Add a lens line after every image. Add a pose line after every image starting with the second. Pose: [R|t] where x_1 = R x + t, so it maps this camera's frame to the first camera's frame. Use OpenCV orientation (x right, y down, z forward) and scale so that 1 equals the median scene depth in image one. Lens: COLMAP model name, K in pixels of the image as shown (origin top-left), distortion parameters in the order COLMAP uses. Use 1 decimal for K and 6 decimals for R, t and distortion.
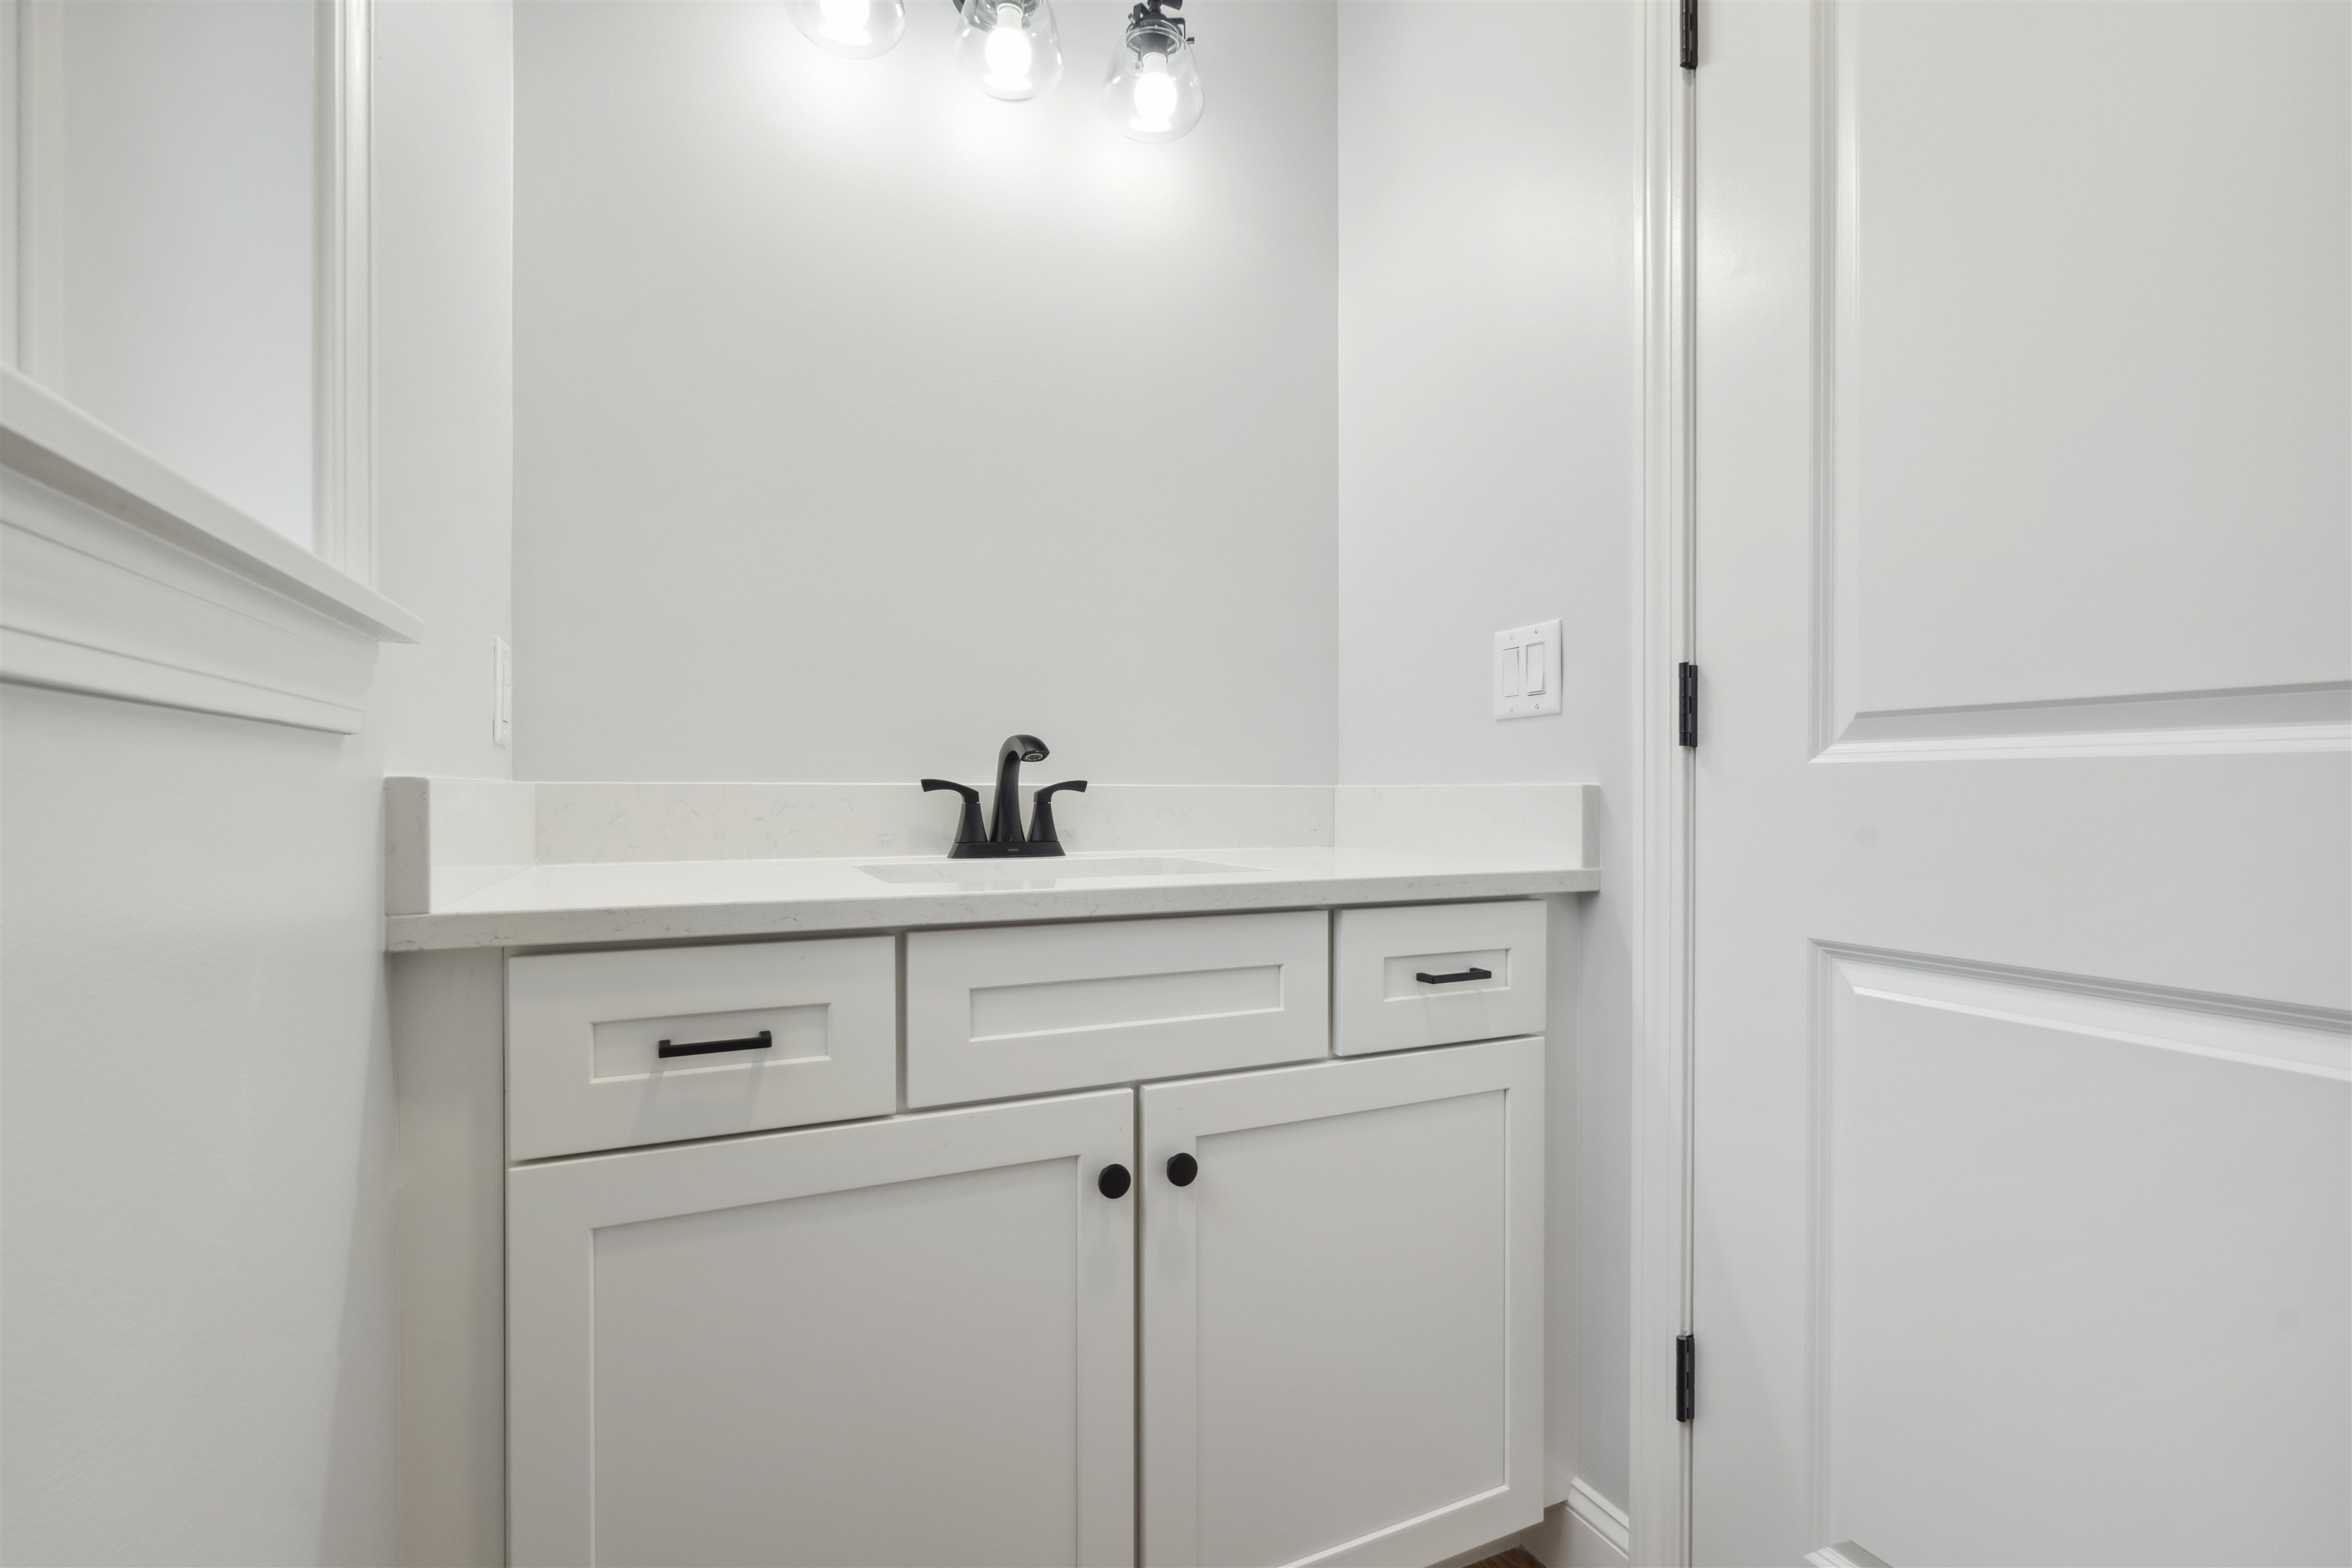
lens RADIAL K [[1041.2, 0, 1175.5], [0, 1041.2, 784.7], [0, 0, 1]] dist [-0.000685, -0.000789]
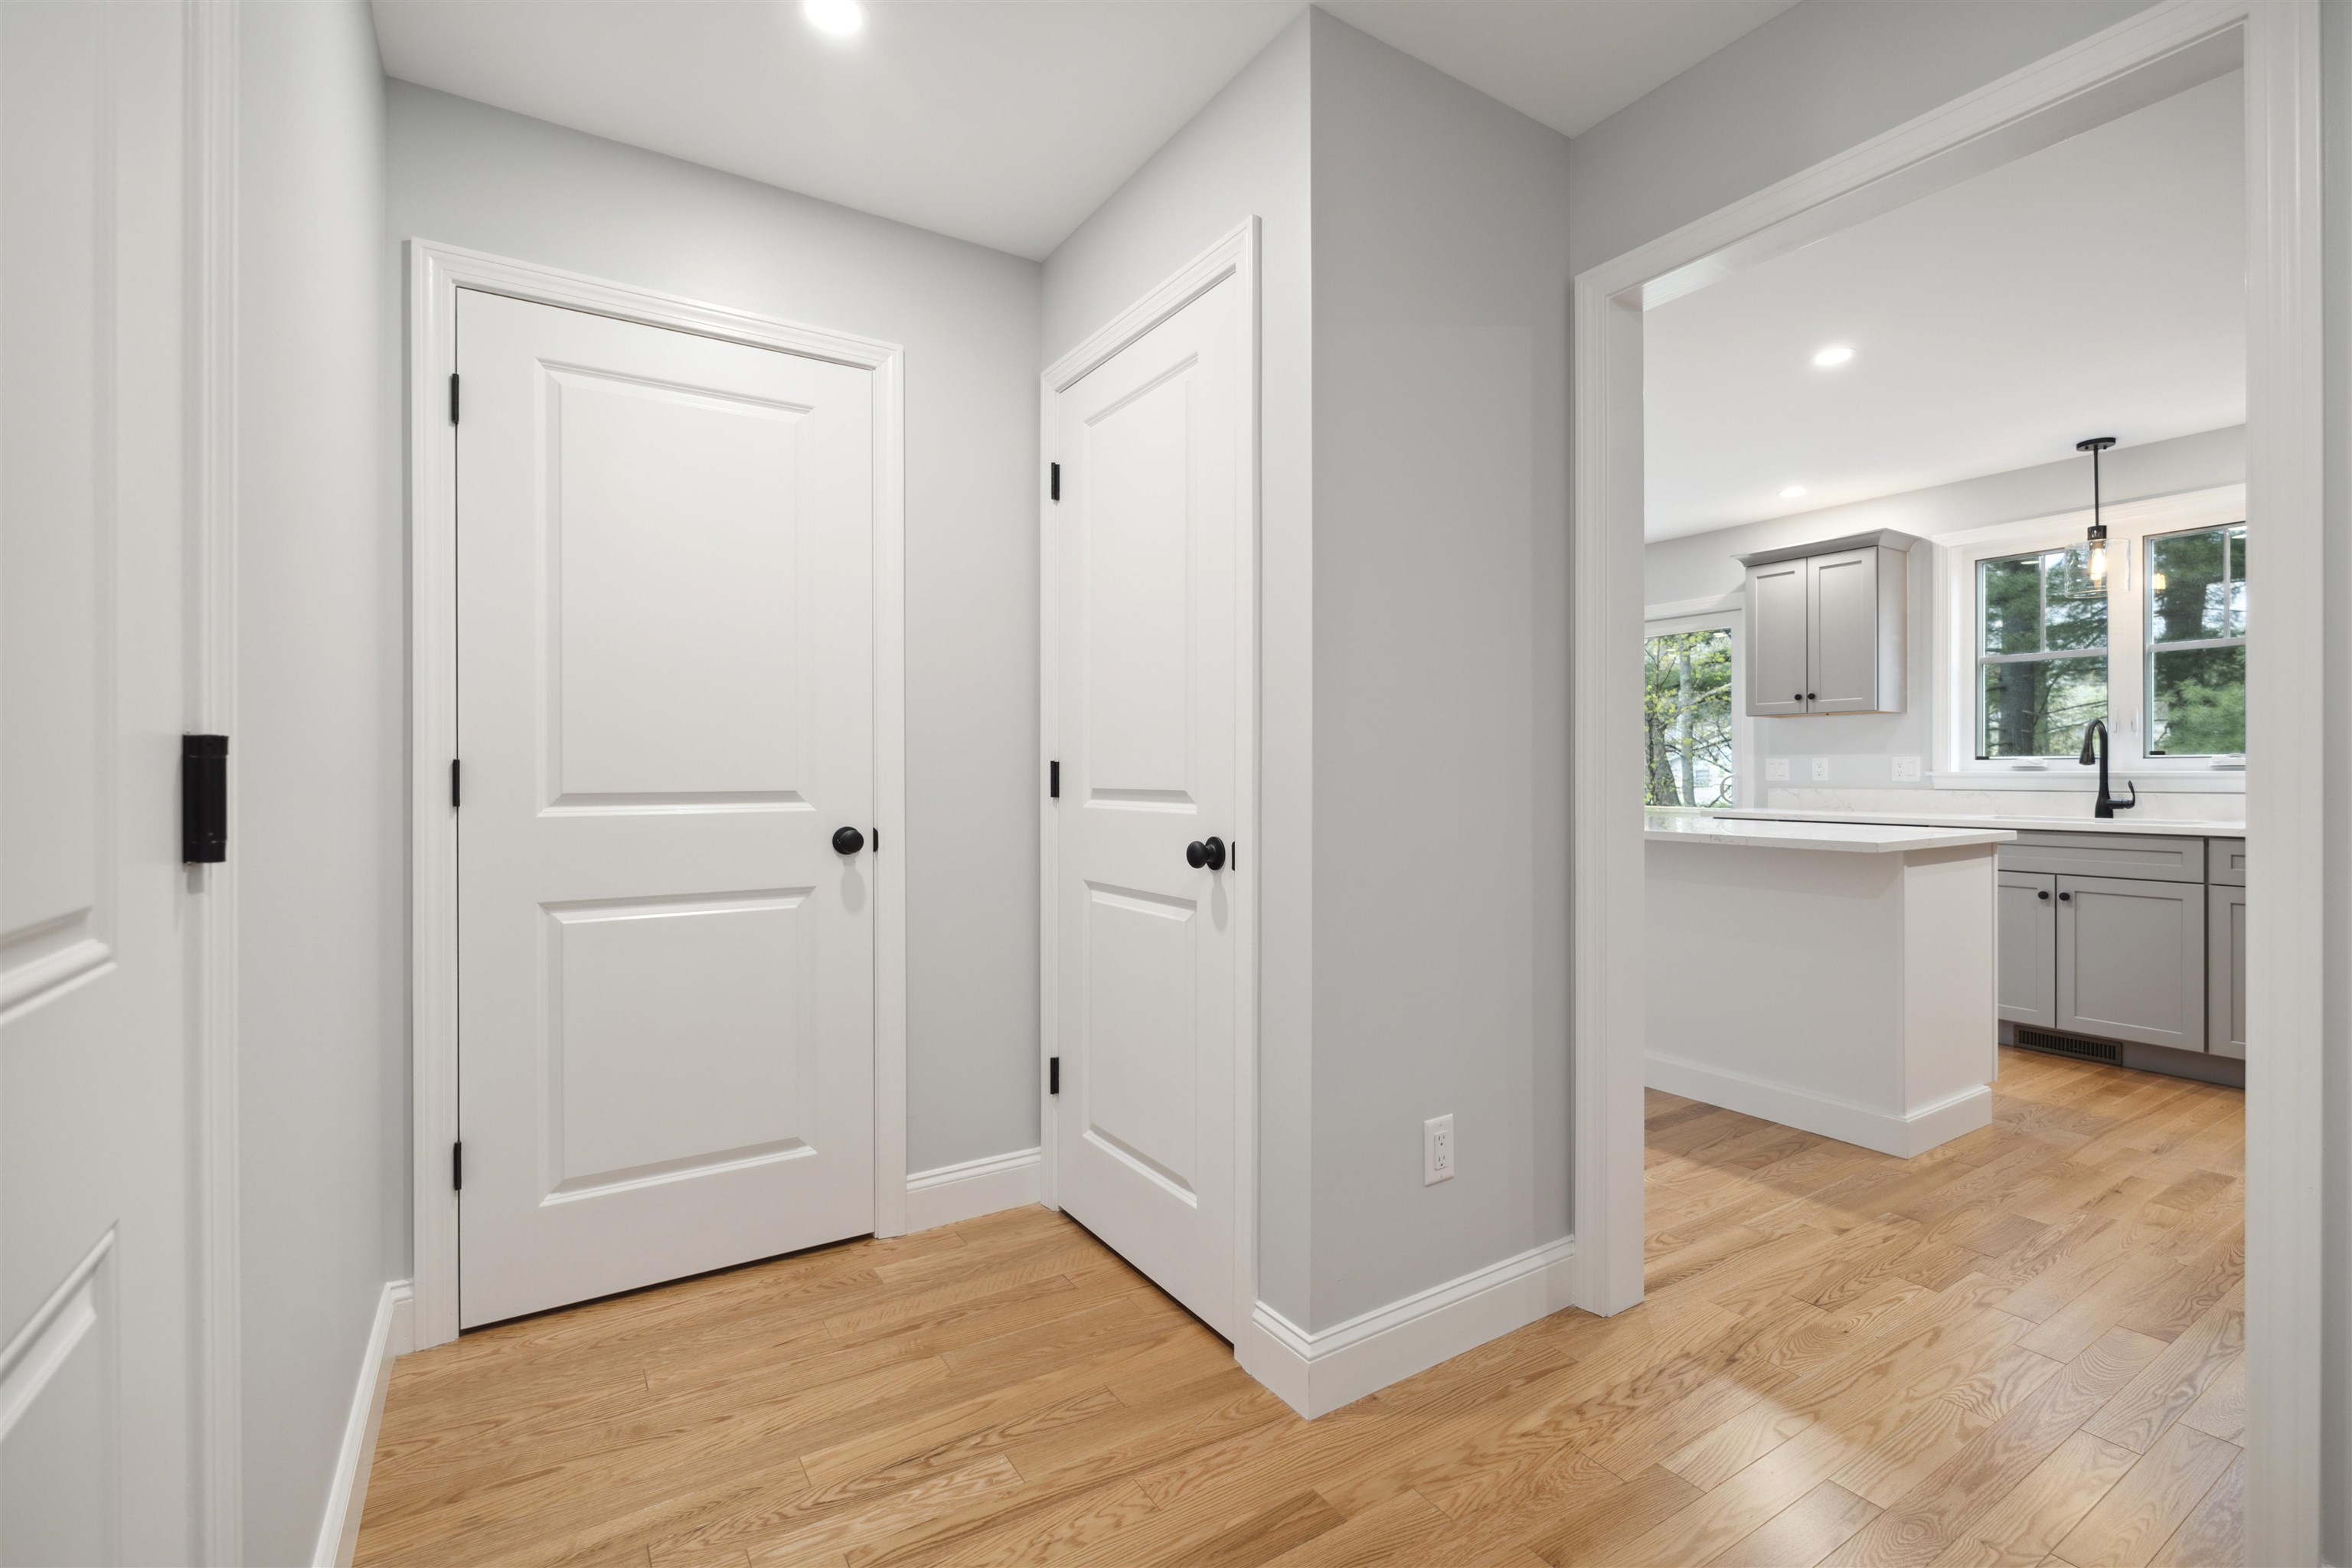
lens RADIAL K [[1041.2, 0, 1173.7], [0, 1041.2, 775.6], [0, 0, 1]] dist [-0.000685, -0.000789]
pose [[0.124584, -0.005553, -0.992193, 3.454577], [-0.010192, 0.999924, -0.006876, -0.025138], [0.992157, 0.010969, 0.124518, -2.805776]]
